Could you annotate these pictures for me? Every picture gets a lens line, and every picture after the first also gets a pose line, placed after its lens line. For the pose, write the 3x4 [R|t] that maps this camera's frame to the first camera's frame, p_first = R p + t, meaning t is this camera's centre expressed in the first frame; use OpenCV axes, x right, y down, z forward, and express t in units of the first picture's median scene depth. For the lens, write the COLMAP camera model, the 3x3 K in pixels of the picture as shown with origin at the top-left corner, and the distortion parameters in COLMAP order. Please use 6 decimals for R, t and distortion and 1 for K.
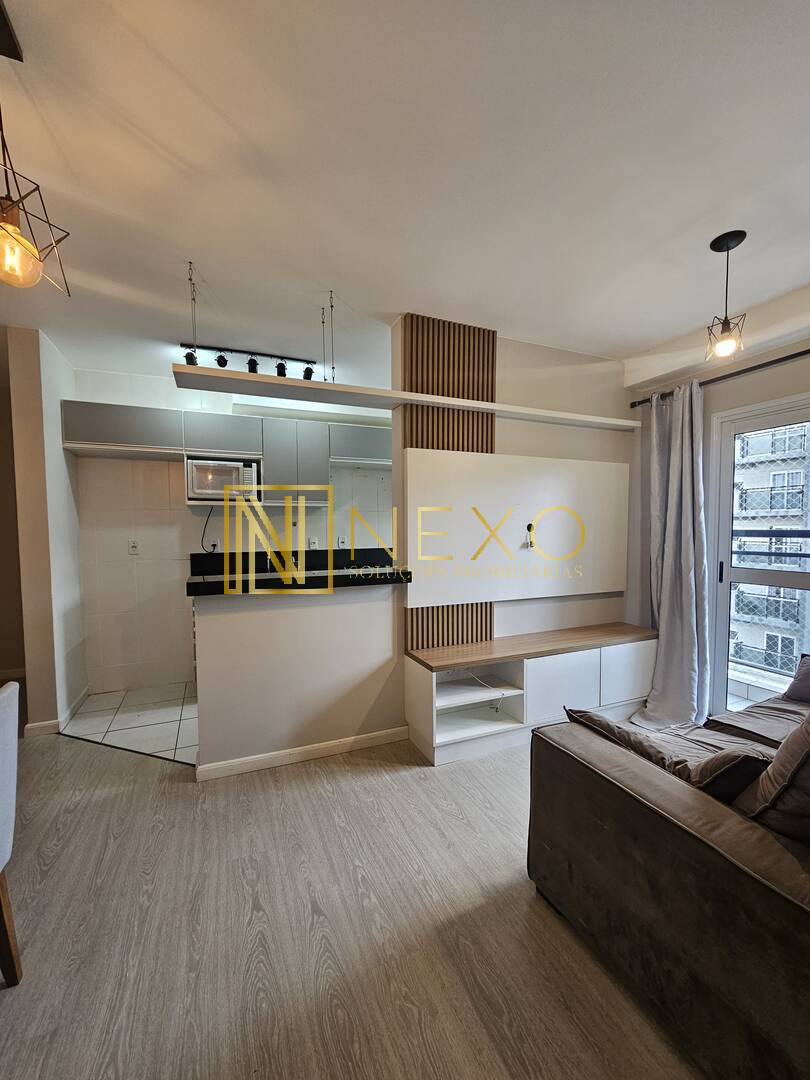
lens RADIAL K [[438.0, 0, 391.6], [0, 438.0, 544.8], [0, 0, 1]] dist [-0.000004, 0.000885]
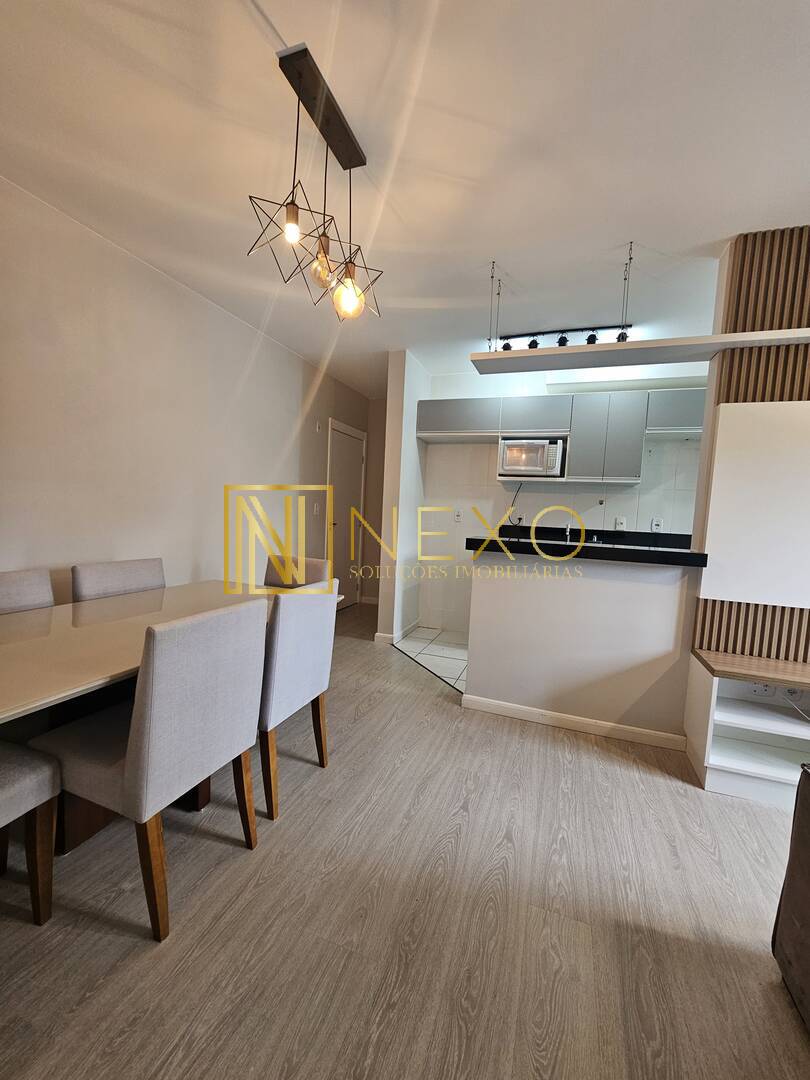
lens RADIAL K [[433.9, 0, 405.0], [0, 433.9, 540.0], [0, 0, 1]] dist [-0.000613, 0.000097]
pose [[0.737731, 0.090178, -0.669045, 0.168841], [-0.081592, 0.995684, 0.044236, 0.045048], [0.670146, 0.021955, 0.741904, 0.010107]]
